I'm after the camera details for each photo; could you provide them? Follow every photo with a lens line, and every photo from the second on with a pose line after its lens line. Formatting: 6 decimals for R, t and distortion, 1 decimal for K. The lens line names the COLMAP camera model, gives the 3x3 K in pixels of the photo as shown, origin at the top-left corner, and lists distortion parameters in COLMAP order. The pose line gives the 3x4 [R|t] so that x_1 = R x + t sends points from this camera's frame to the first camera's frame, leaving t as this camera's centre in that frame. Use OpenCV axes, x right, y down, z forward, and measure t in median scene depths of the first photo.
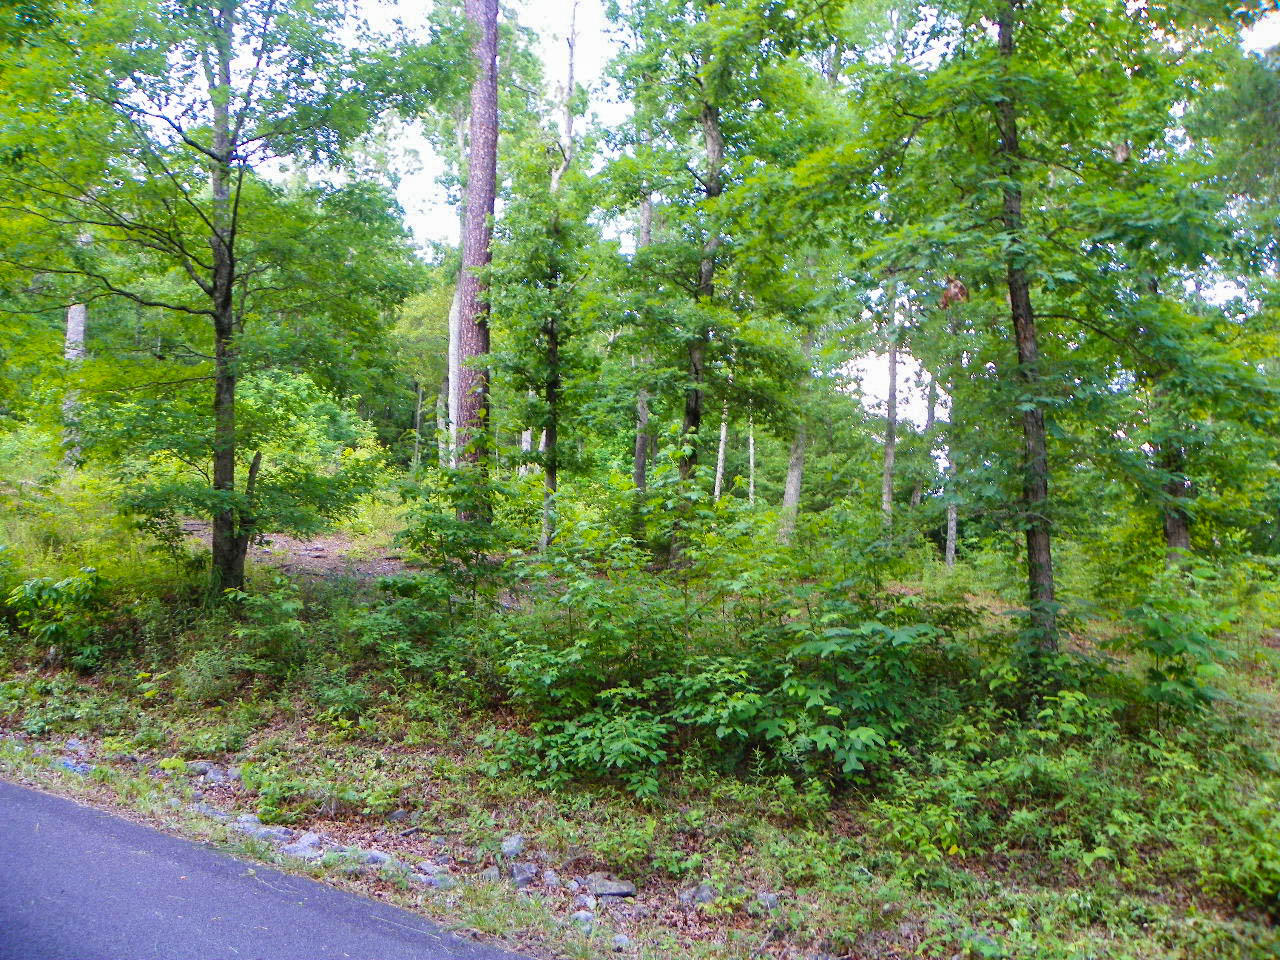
lens RADIAL K [[965.7, 0, 641.9], [0, 965.7, 487.5], [0, 0, 1]] dist [-0.158982, 0.097469]
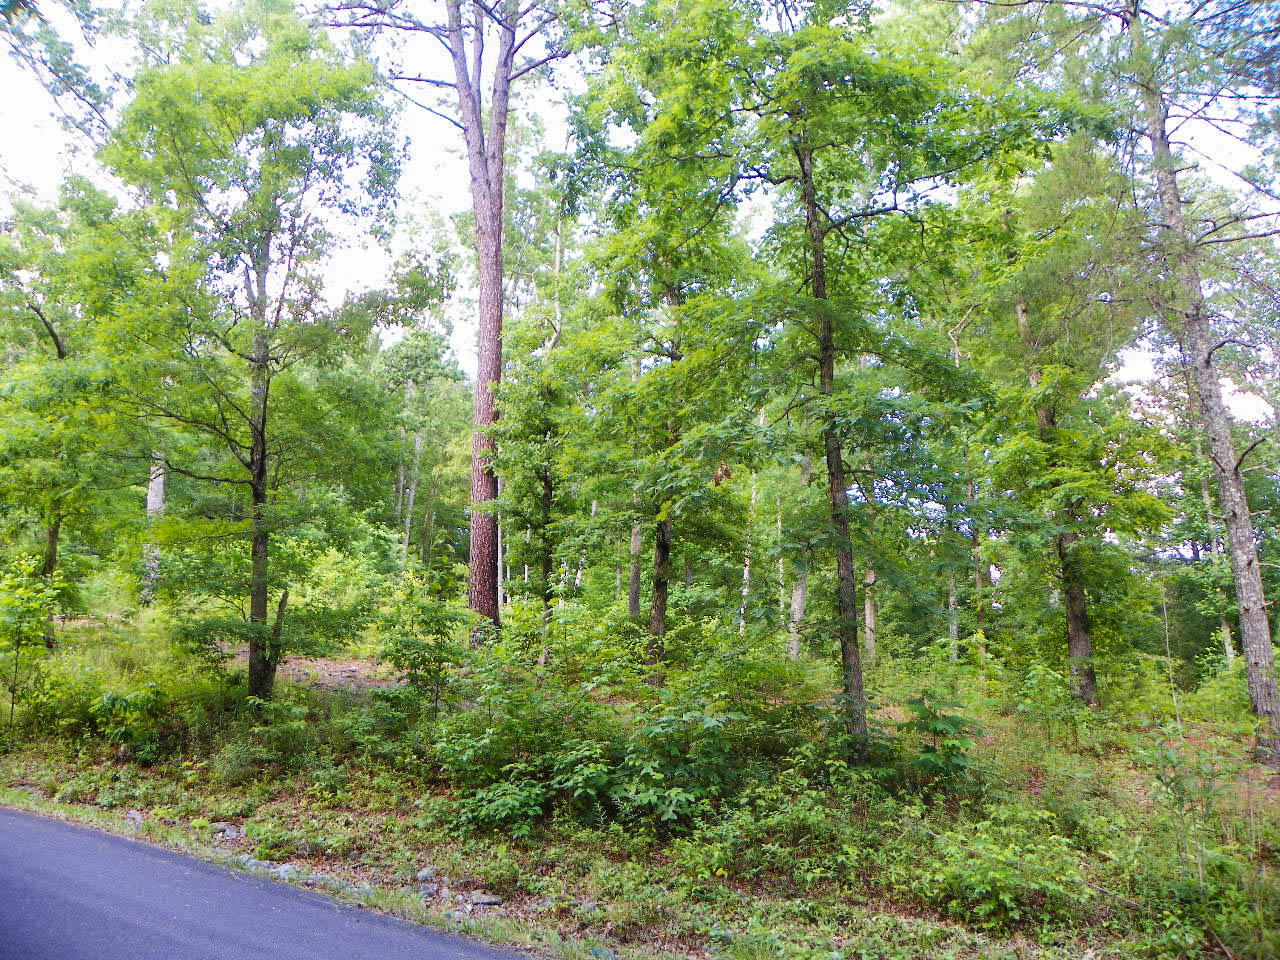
lens RADIAL K [[965.7, 0, 641.9], [0, 965.7, 487.5], [0, 0, 1]] dist [-0.158982, 0.097469]
pose [[0.996457, -0.037772, -0.075141, 0.242933], [0.028133, 0.991704, -0.125429, -0.004669], [0.079255, 0.122871, 0.989253, -0.330935]]
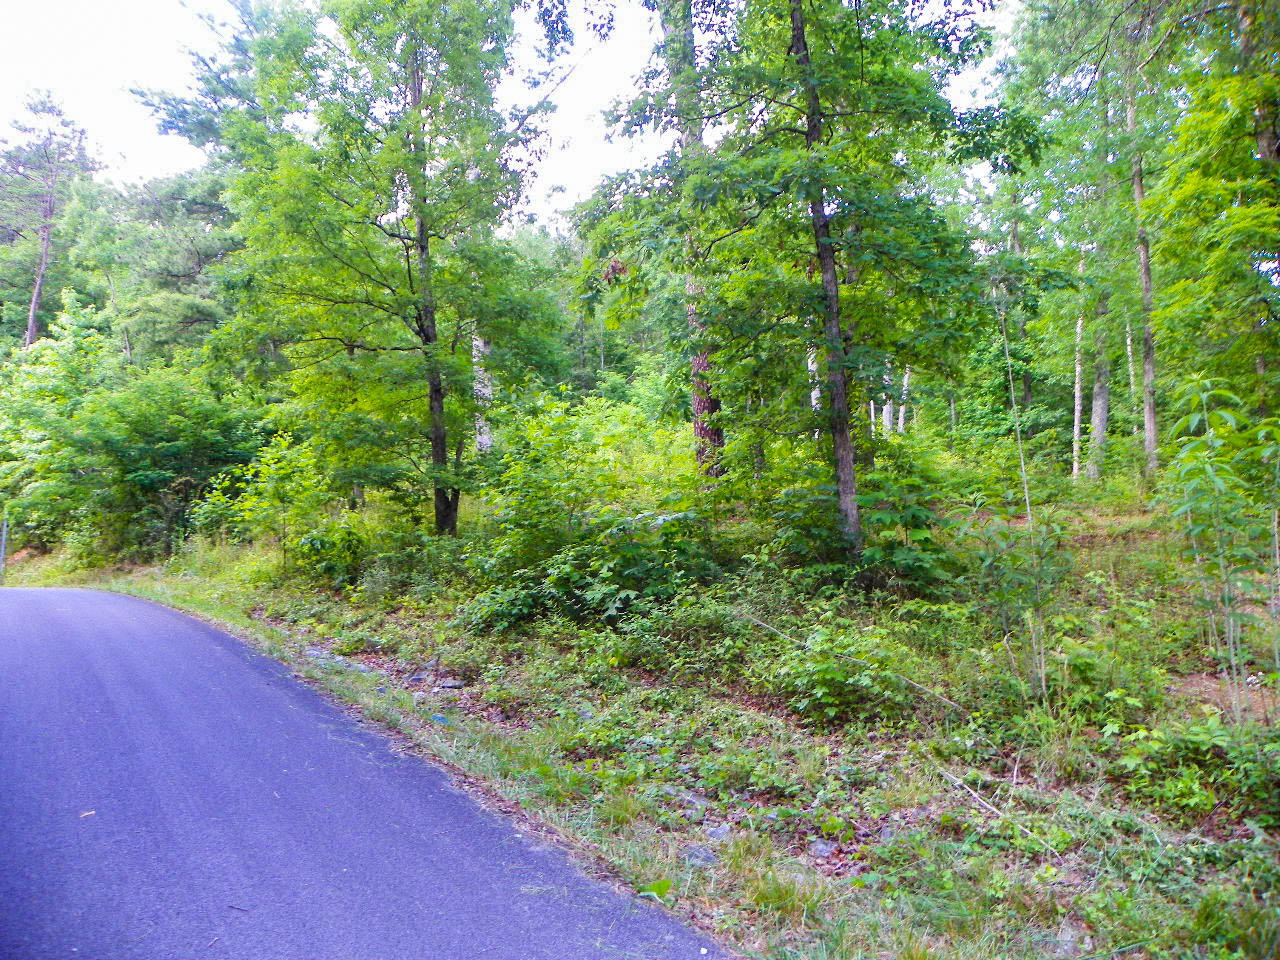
lens RADIAL K [[965.7, 0, 641.9], [0, 965.7, 487.5], [0, 0, 1]] dist [-0.158982, 0.097469]
pose [[0.858937, -0.084943, -0.504987, 0.801892], [0.097430, 0.995241, -0.001687, 0.092049], [0.502727, -0.047752, 0.863125, -0.166793]]
